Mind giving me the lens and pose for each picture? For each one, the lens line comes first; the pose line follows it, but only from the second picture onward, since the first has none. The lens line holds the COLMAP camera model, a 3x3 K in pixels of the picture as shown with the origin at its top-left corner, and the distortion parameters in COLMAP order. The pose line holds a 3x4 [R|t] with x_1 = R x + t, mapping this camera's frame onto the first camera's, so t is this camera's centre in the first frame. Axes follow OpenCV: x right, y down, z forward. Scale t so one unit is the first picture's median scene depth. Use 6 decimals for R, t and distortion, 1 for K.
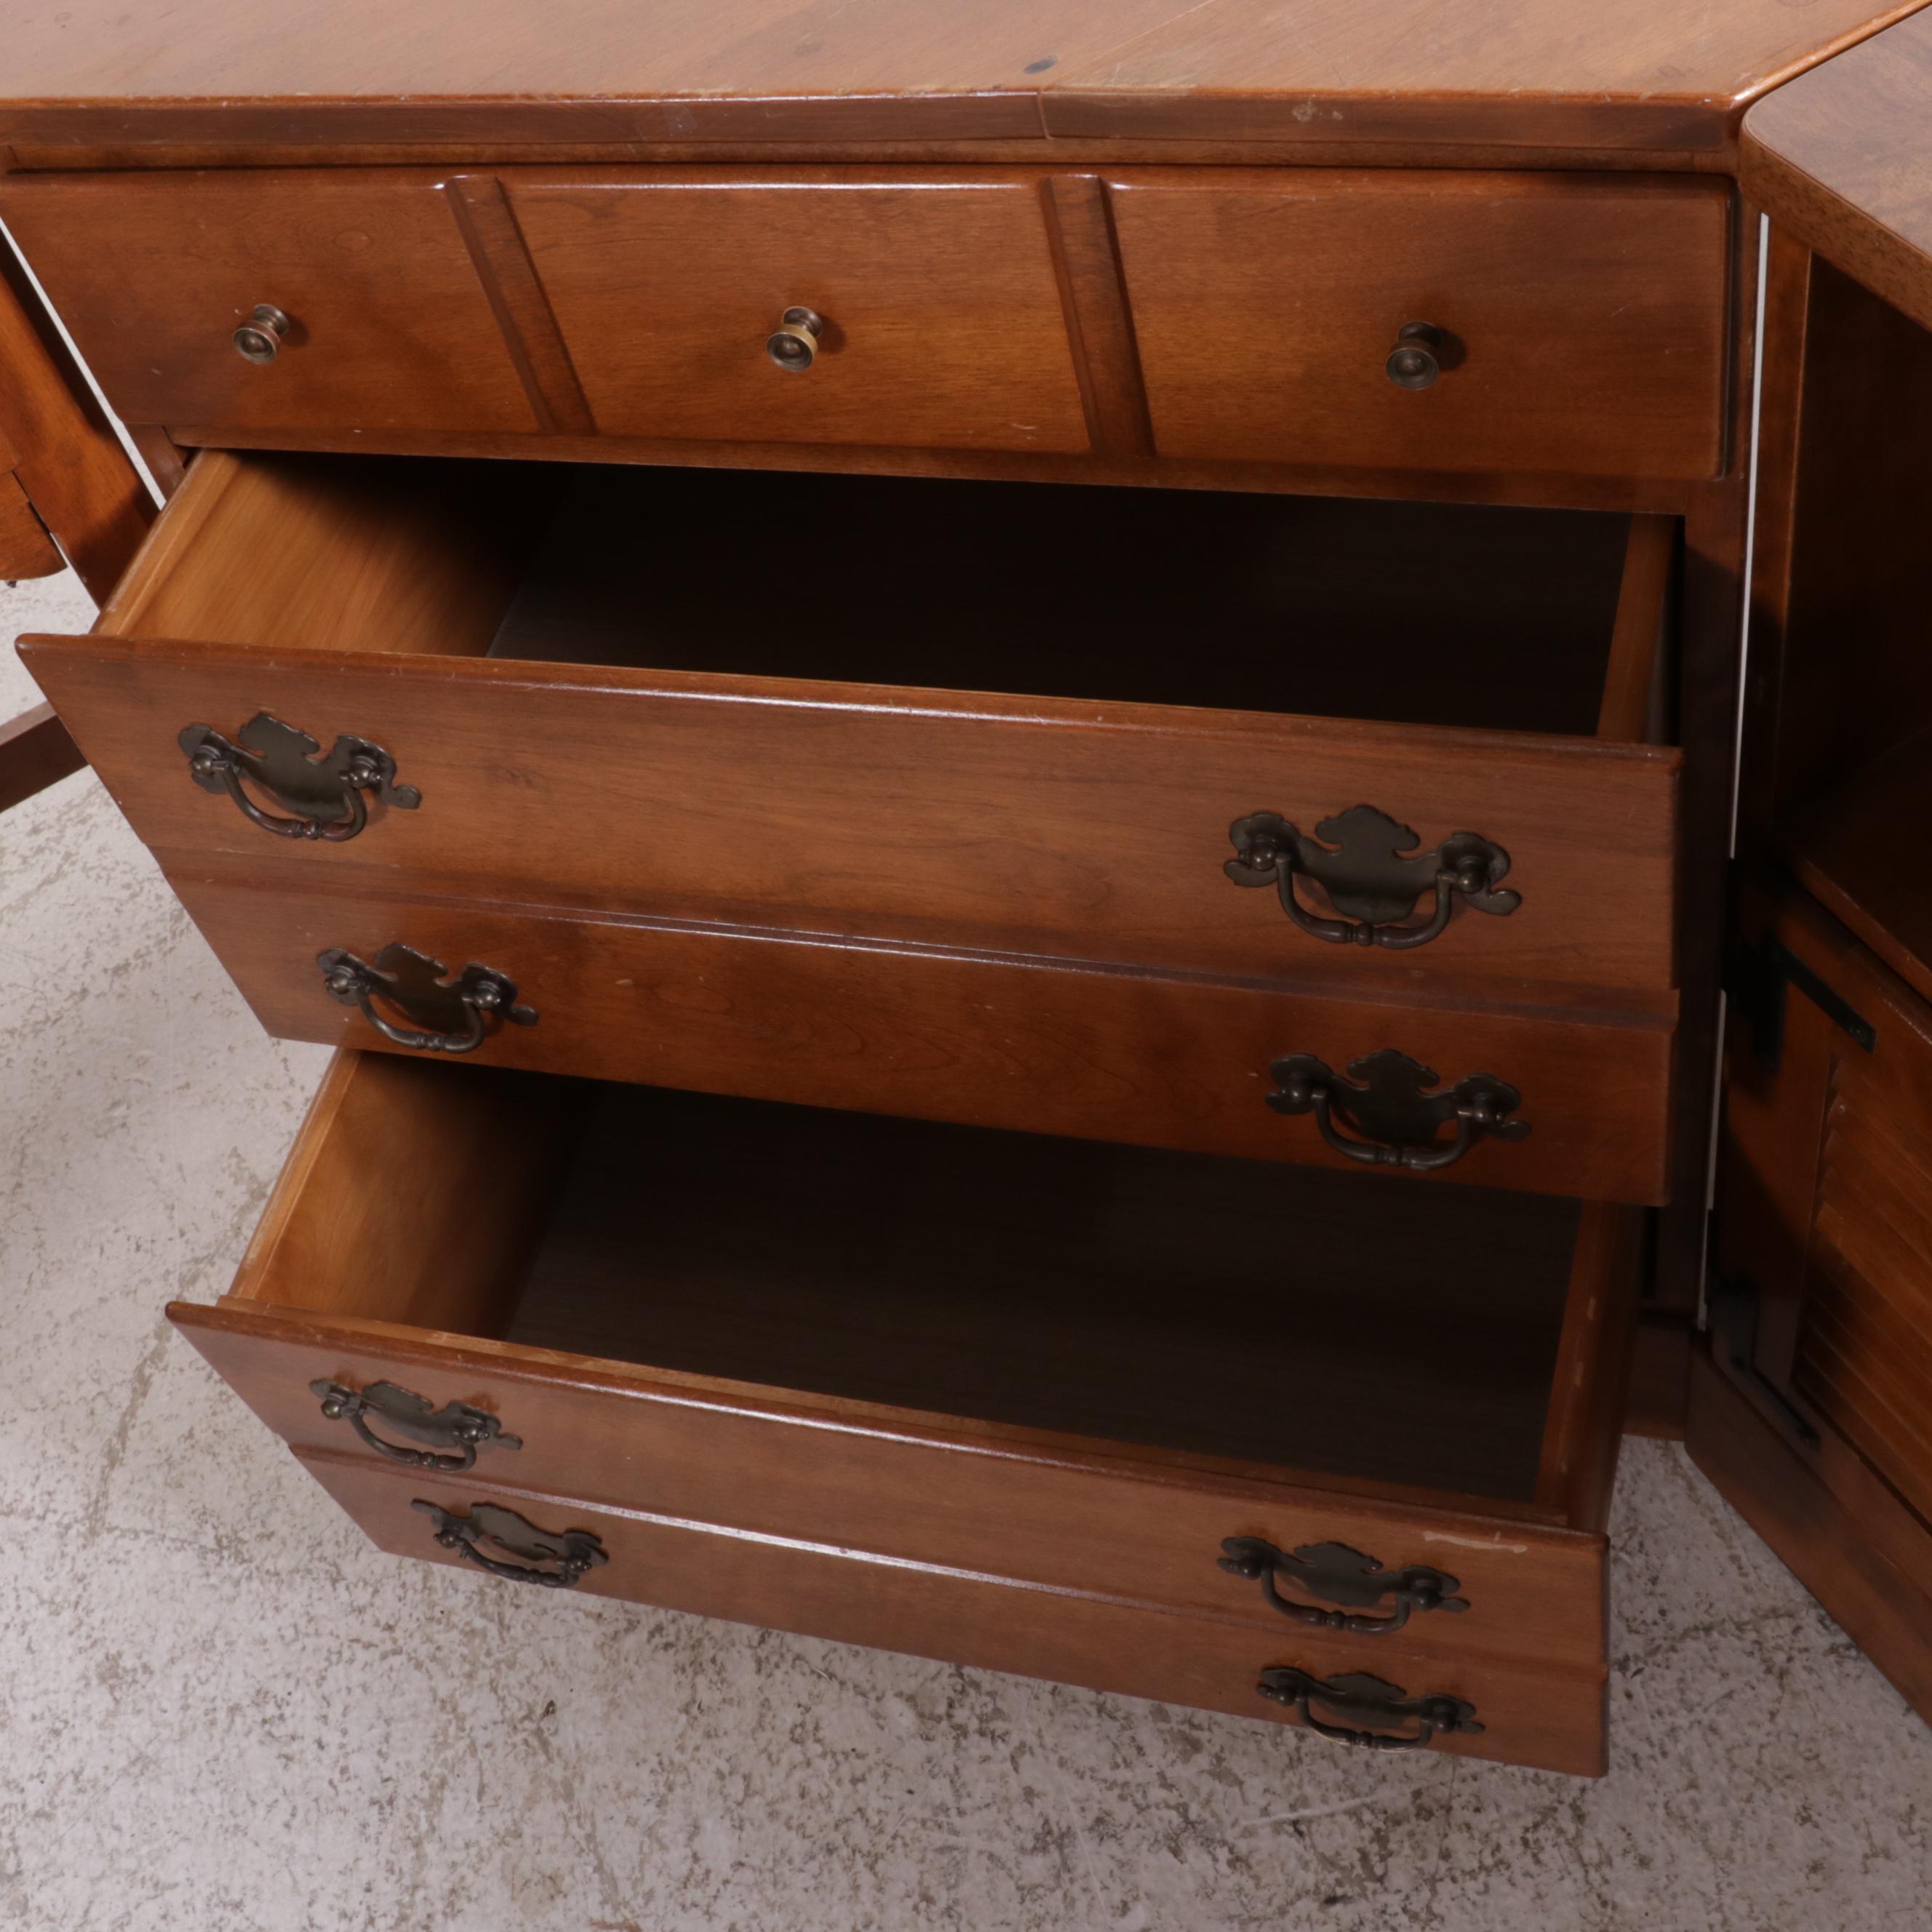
lens RADIAL K [[2701.0, 0, 966.0], [0, 2701.0, 966.0], [0, 0, 1]] dist [-0.148902, 0.188257]
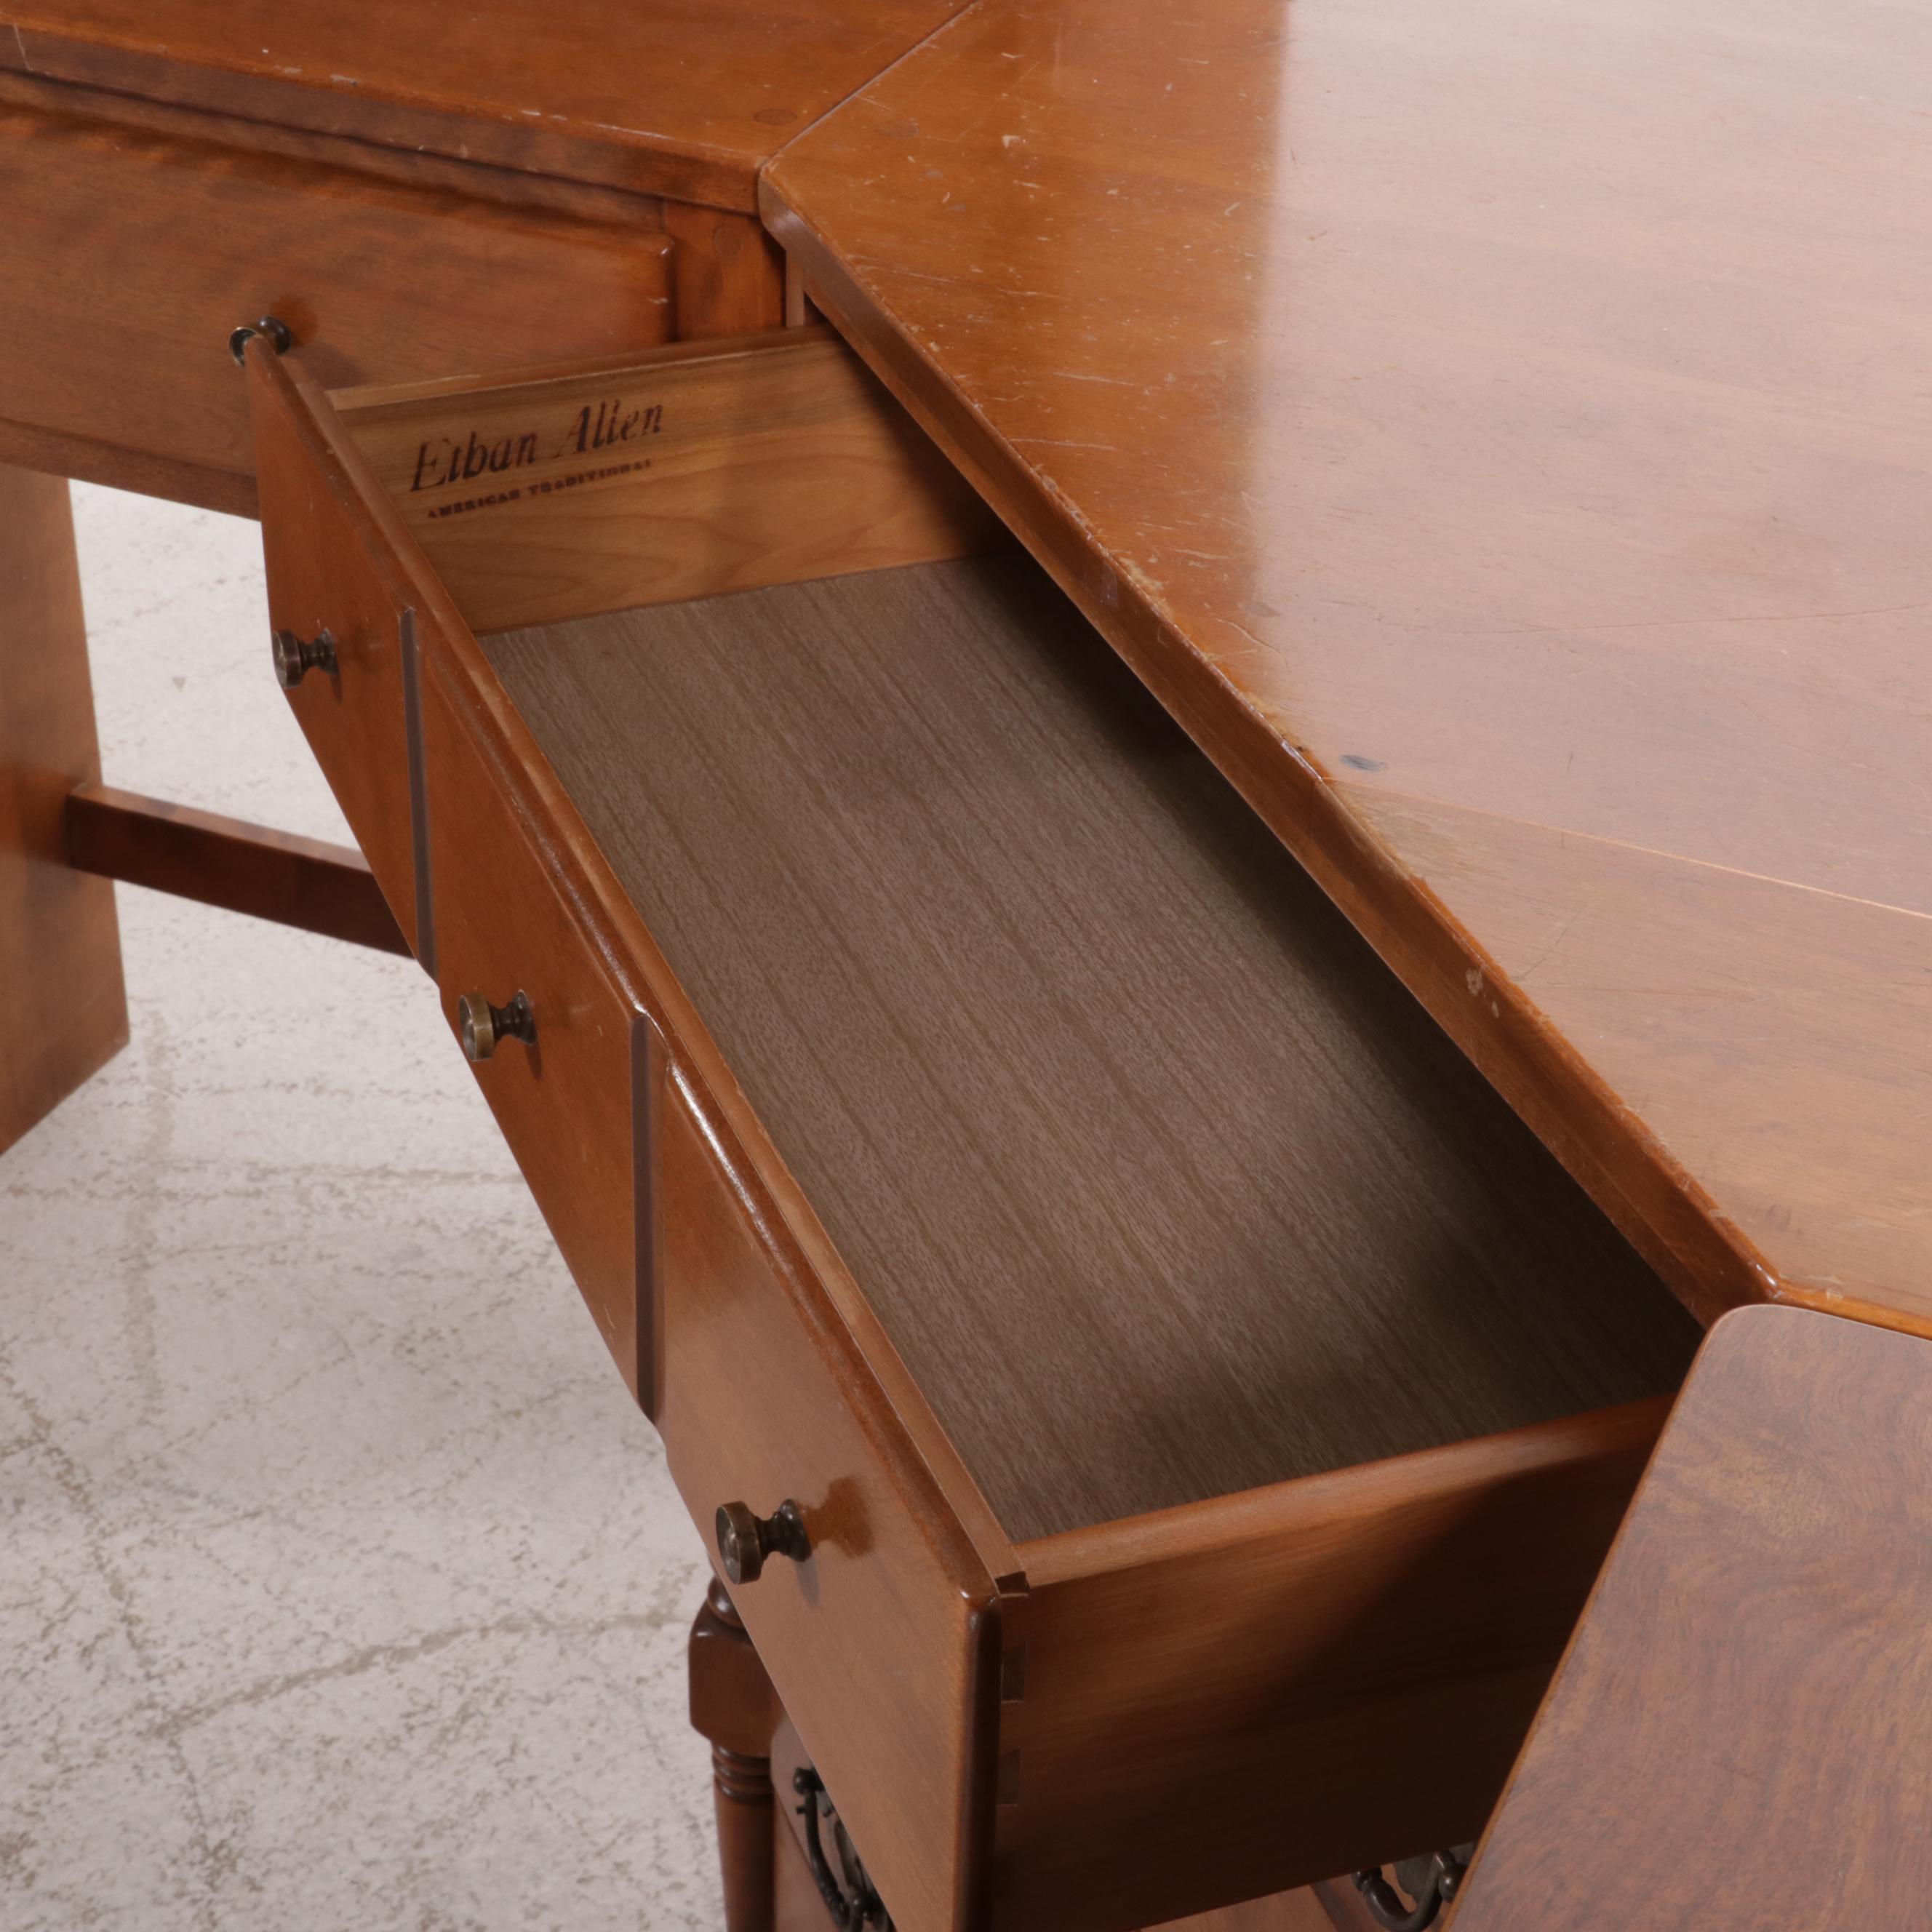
lens RADIAL K [[3999.2, 0, 967.4], [0, 3999.2, 1030.3], [0, 0, 1]] dist [0.045003, 0.289314]
pose [[0.576843, 0.604983, -0.548861, 0.361405], [-0.721297, 0.692605, 0.005356, -0.117554], [0.383385, 0.392802, 0.835896, 0.012088]]
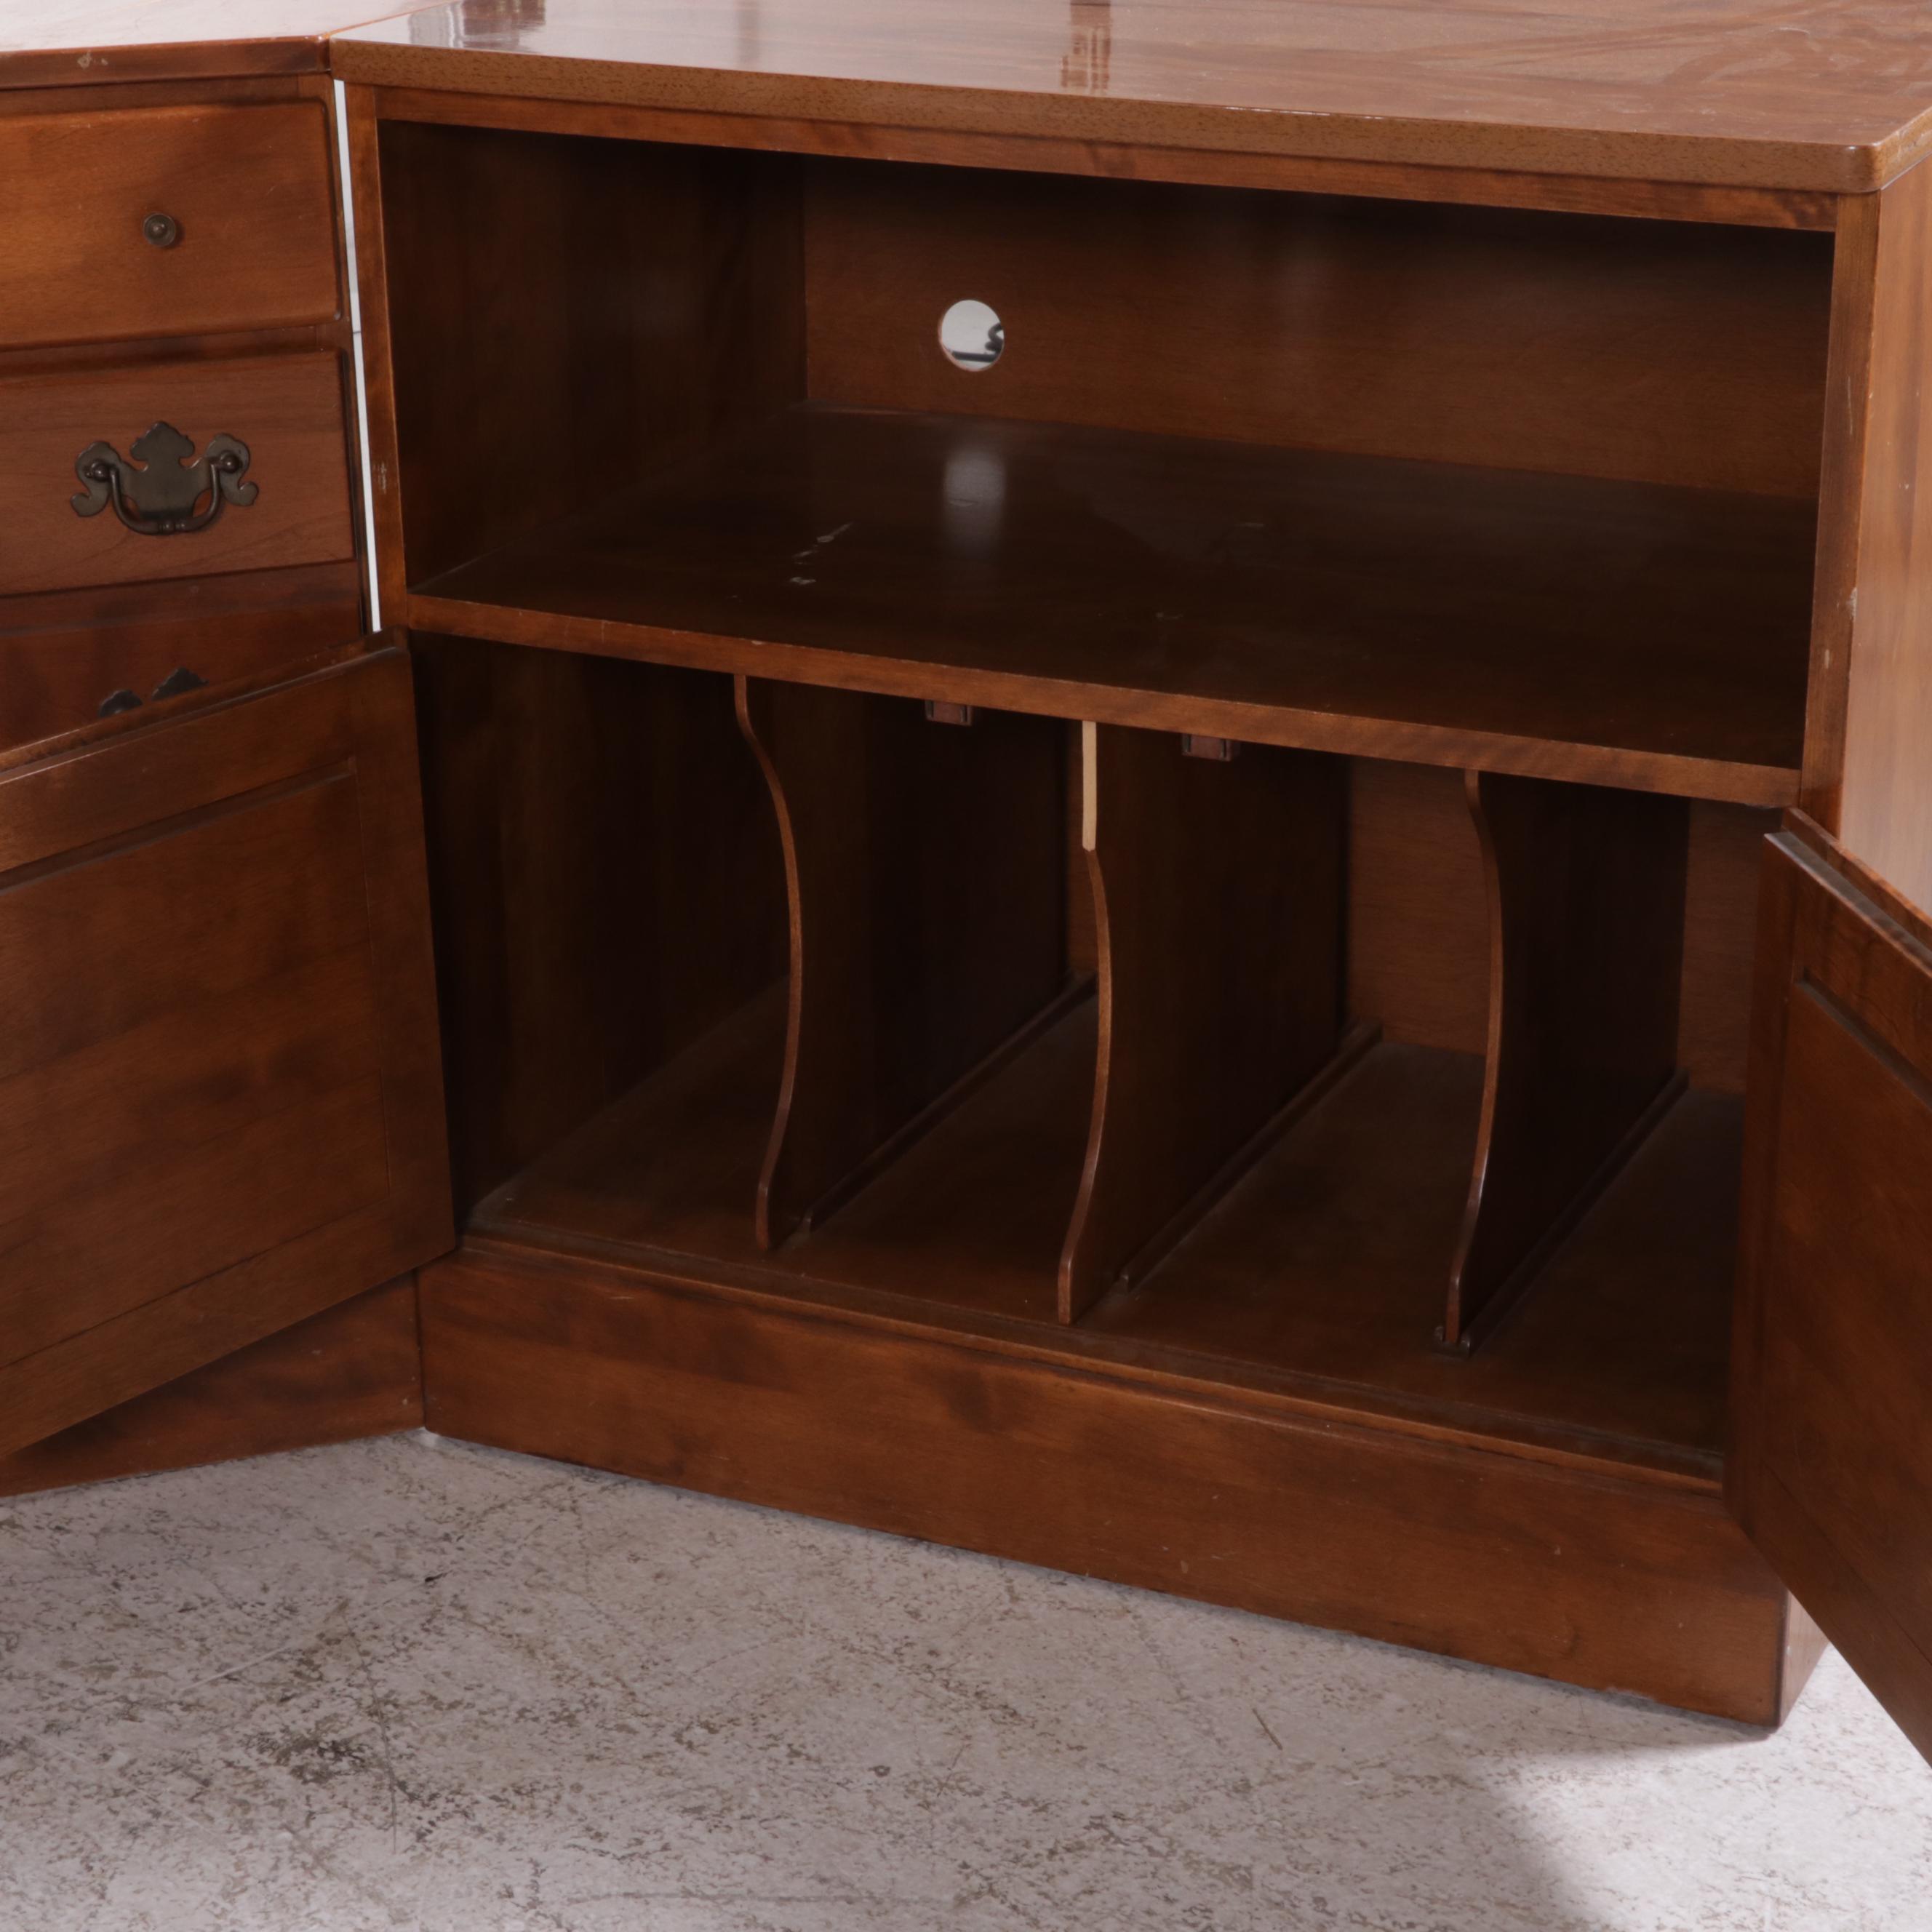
lens RADIAL K [[4356.2, 0, 966.0], [0, 4356.2, 966.0], [0, 0, 1]] dist [-0.041046, 0.851338]
pose [[0.812855, -0.037013, 0.581289, -0.596205], [0.365426, 0.809547, -0.459453, 0.922717], [-0.453575, 0.585887, 0.671570, -0.460375]]
